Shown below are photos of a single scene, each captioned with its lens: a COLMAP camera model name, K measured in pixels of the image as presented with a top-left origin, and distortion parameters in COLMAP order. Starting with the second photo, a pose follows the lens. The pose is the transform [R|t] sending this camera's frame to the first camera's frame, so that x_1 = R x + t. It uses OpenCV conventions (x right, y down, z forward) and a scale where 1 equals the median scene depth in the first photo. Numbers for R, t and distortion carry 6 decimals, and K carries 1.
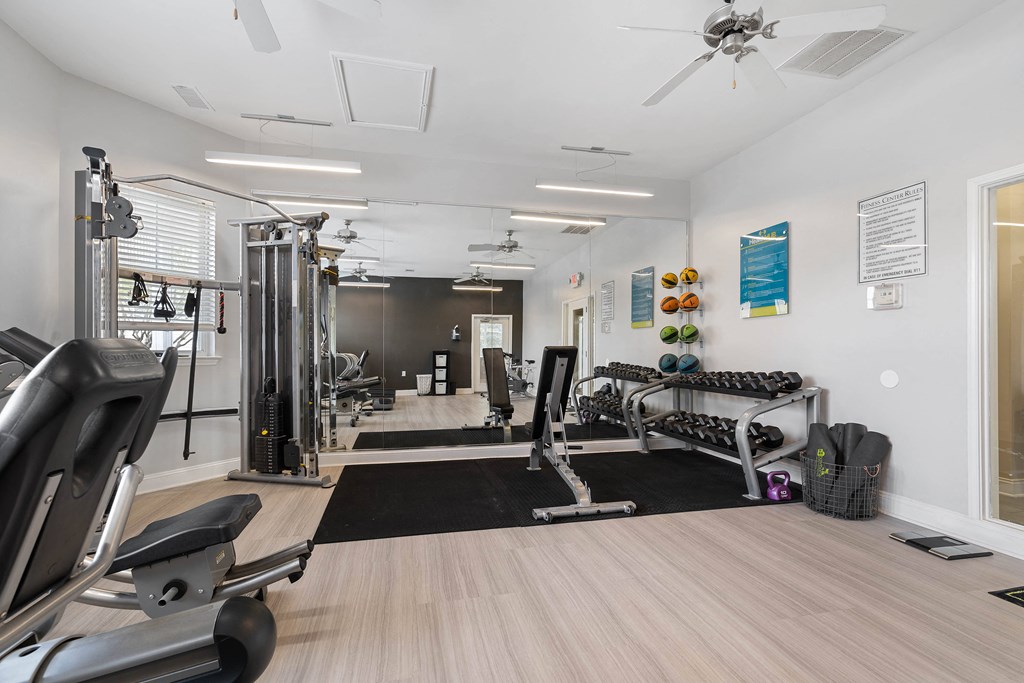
lens RADIAL K [[470.5, 0, 518.6], [0, 470.5, 345.9], [0, 0, 1]] dist [0.008455, 0.000626]
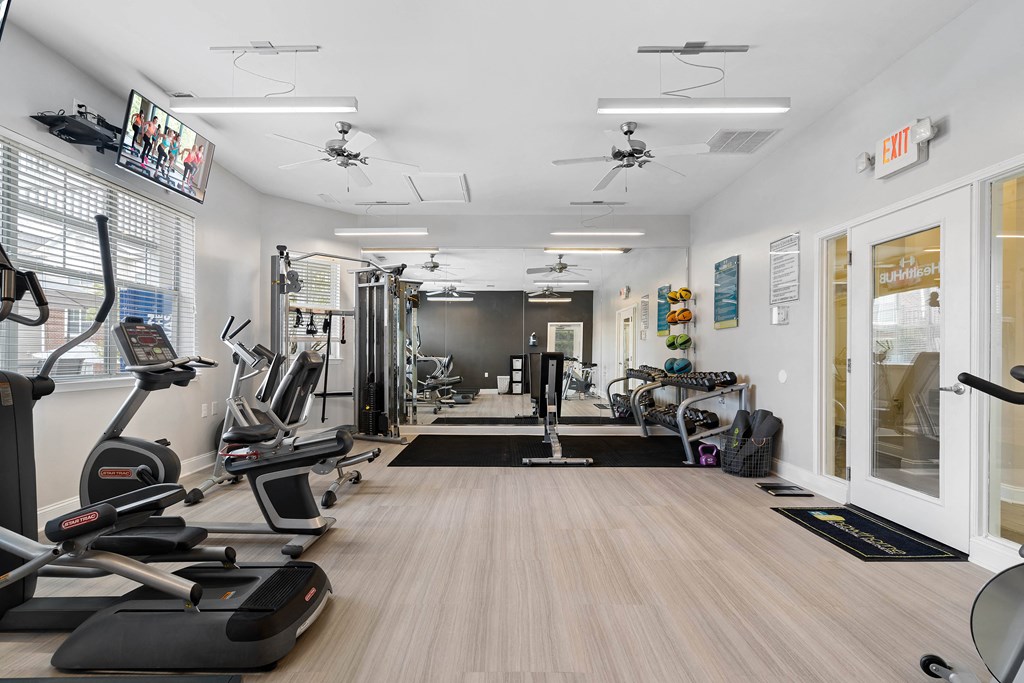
lens RADIAL K [[470.5, 0, 505.8], [0, 470.5, 345.9], [0, 0, 1]] dist [0.008455, 0.000626]
pose [[0.971901, -0.002696, -0.235374, 0.262849], [0.000363, 0.999950, -0.009956, -0.003446], [0.235389, 0.009591, 0.971854, -0.391326]]
